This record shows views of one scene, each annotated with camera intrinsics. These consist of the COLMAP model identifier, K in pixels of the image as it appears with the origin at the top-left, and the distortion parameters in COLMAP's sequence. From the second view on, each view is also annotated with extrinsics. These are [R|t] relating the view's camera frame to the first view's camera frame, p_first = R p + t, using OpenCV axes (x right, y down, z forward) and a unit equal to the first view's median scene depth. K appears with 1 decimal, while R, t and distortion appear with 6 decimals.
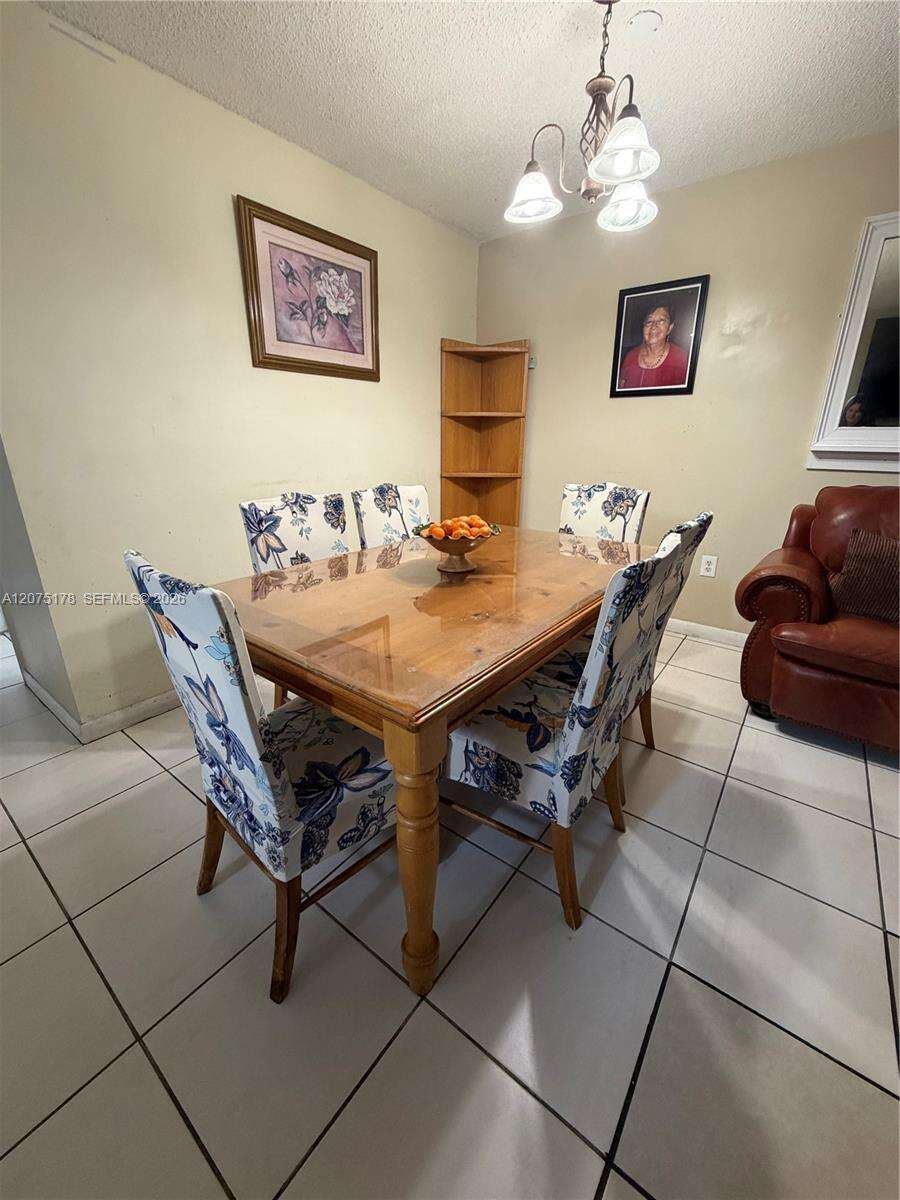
lens RADIAL K [[478.8, 0, 450.0], [0, 478.8, 600.0], [0, 0, 1]] dist [-0.003175, 0.000220]
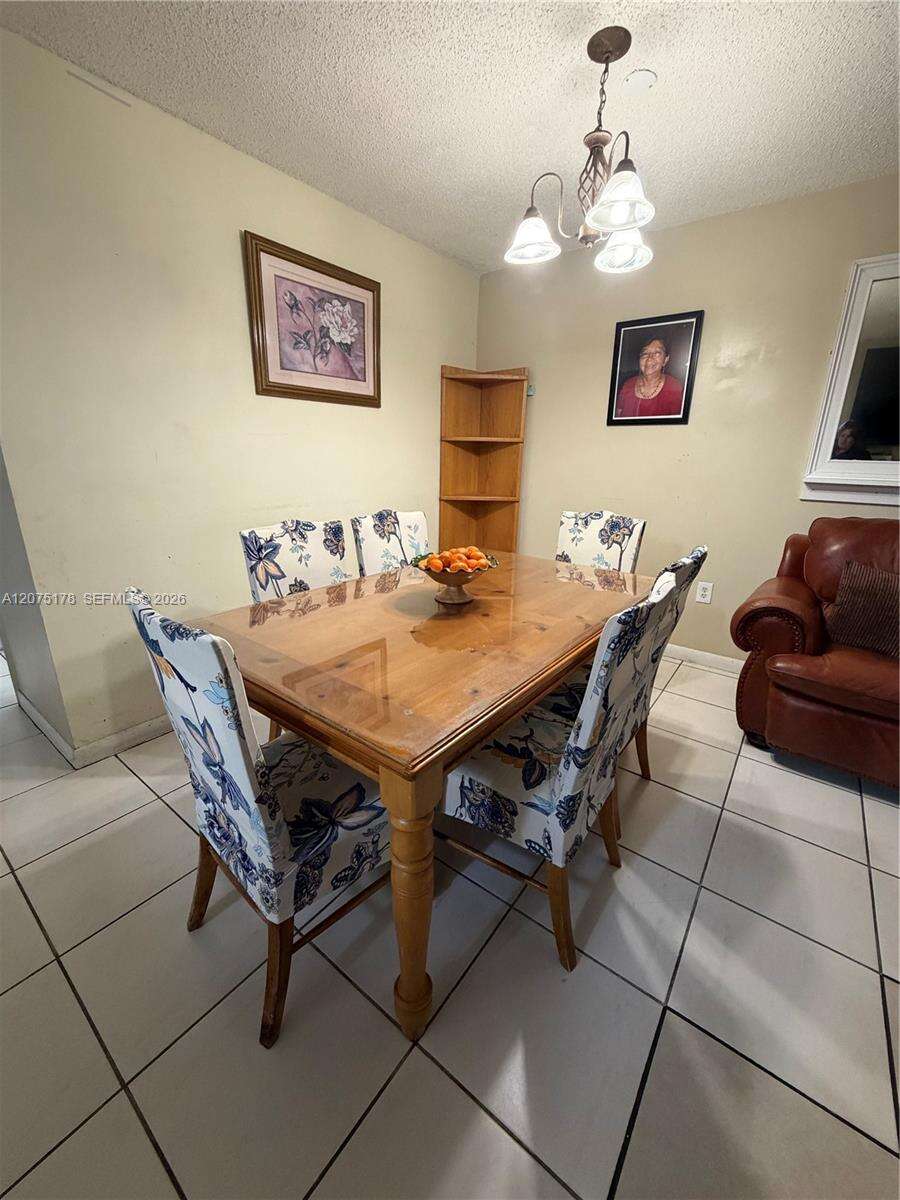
lens RADIAL K [[478.8, 0, 450.0], [0, 478.8, 600.0], [0, 0, 1]] dist [-0.003175, 0.000220]
pose [[0.999919, 0.011605, 0.005211, -0.000246], [-0.011447, 0.999503, -0.029373, -0.030178], [-0.005550, 0.029311, 0.999555, -0.006565]]
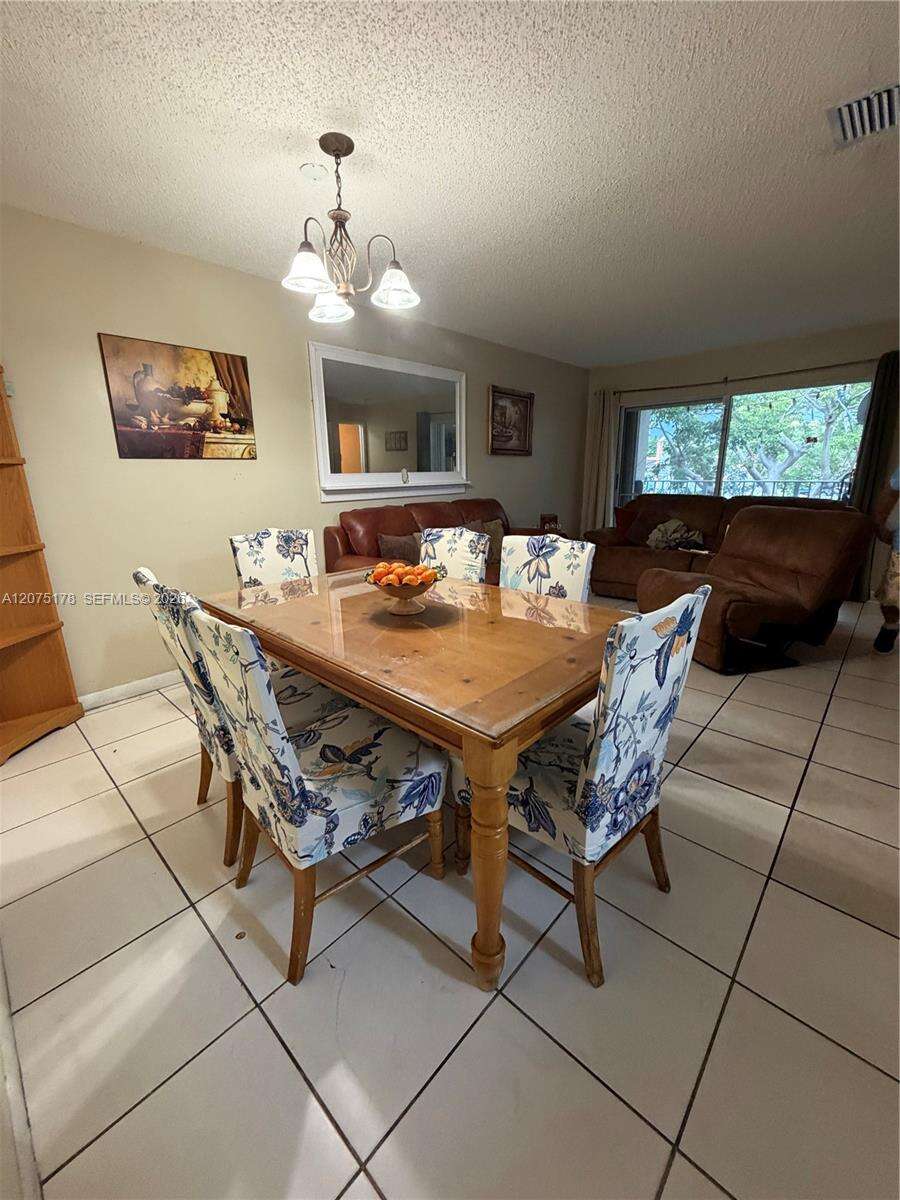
lens RADIAL K [[478.8, 0, 450.0], [0, 478.8, 600.0], [0, 0, 1]] dist [-0.003175, 0.000220]
pose [[0.099574, -0.267113, 0.958507, -0.869749], [0.339567, 0.914588, 0.219598, -0.253757], [-0.935296, 0.303611, 0.181772, 0.622410]]
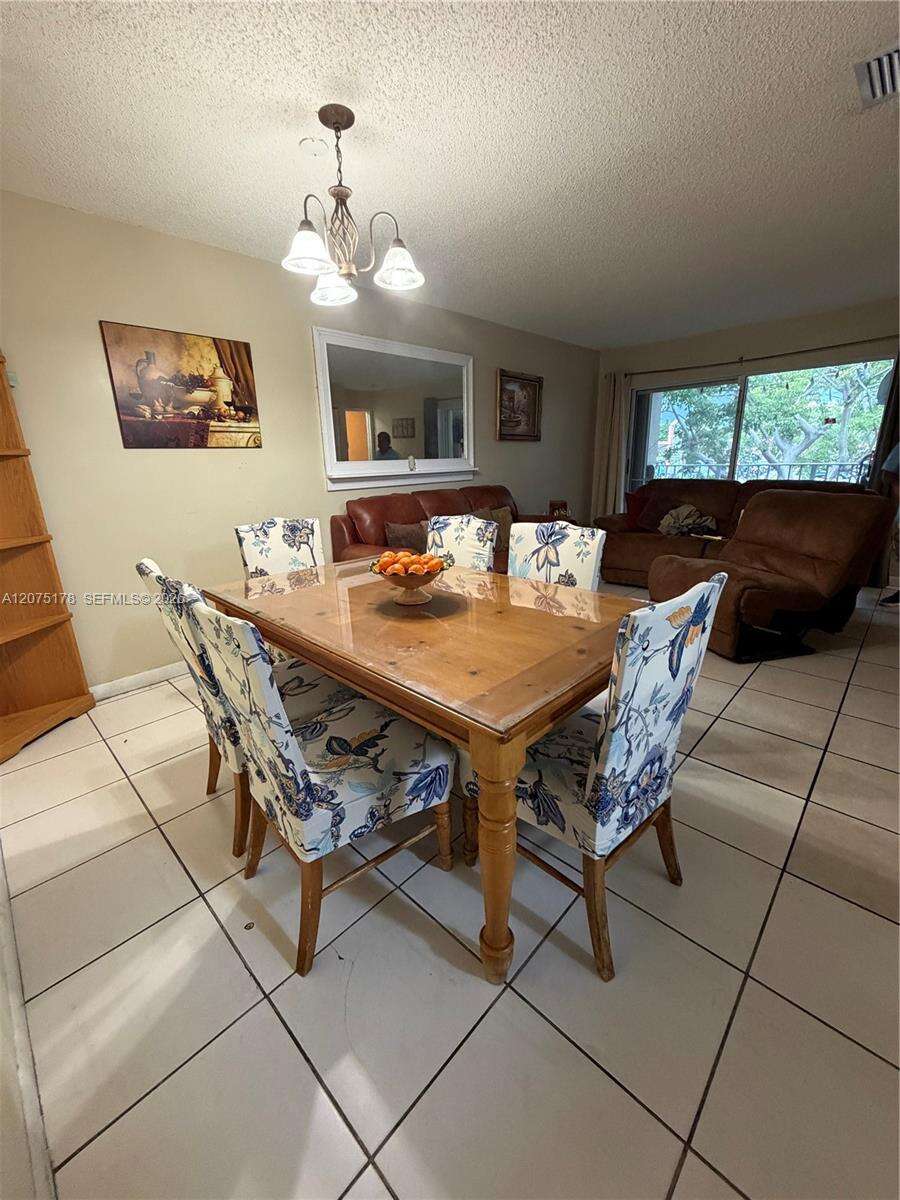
lens RADIAL K [[478.8, 0, 450.0], [0, 478.8, 600.0], [0, 0, 1]] dist [-0.003175, 0.000220]
pose [[0.115907, -0.291862, 0.949411, -0.853213], [0.349546, 0.906694, 0.236057, -0.251391], [-0.929722, 0.304503, 0.207112, 0.621058]]
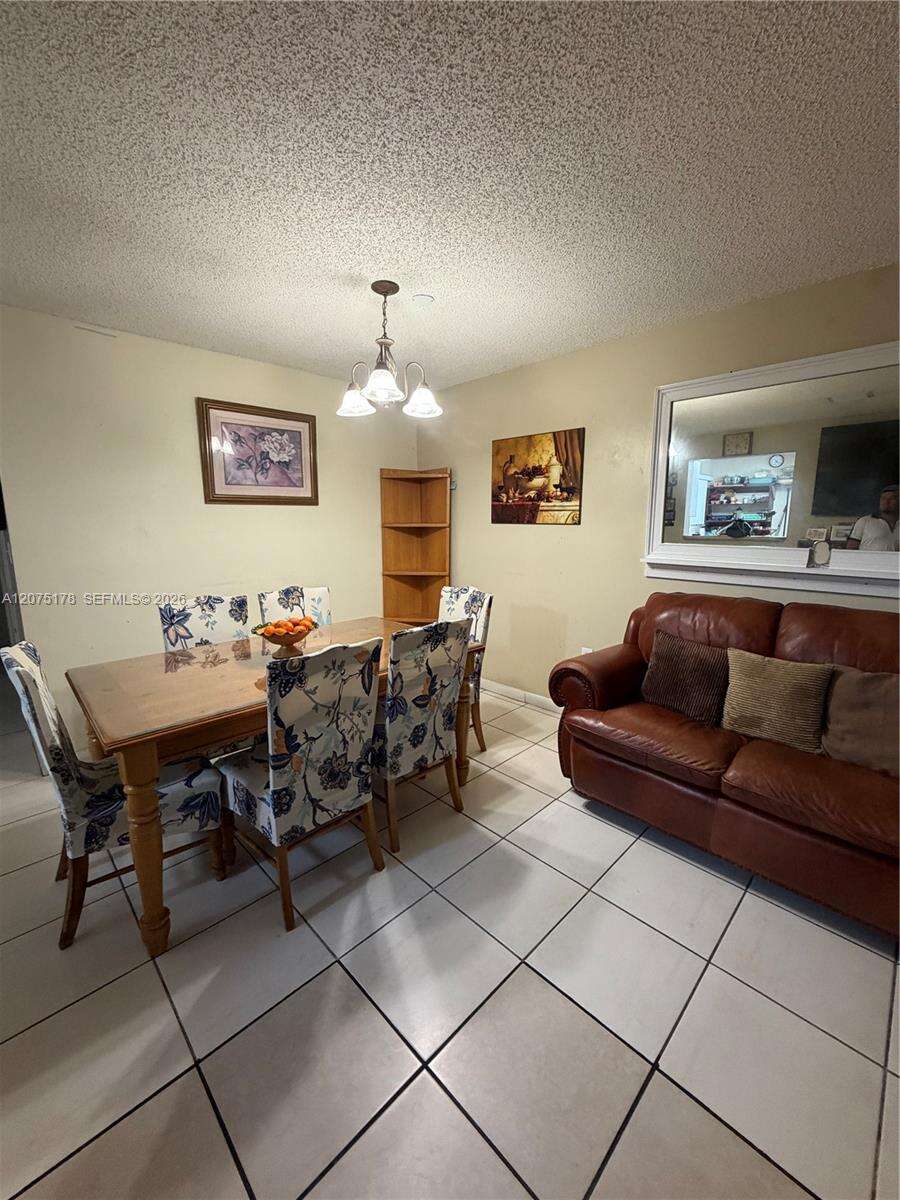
lens RADIAL K [[478.8, 0, 450.0], [0, 478.8, 600.0], [0, 0, 1]] dist [-0.003175, 0.000220]
pose [[0.990046, 0.015128, -0.139928, 0.577665], [-0.037325, 0.986829, -0.157401, -0.021123], [0.135703, 0.161057, 0.977571, -0.258069]]
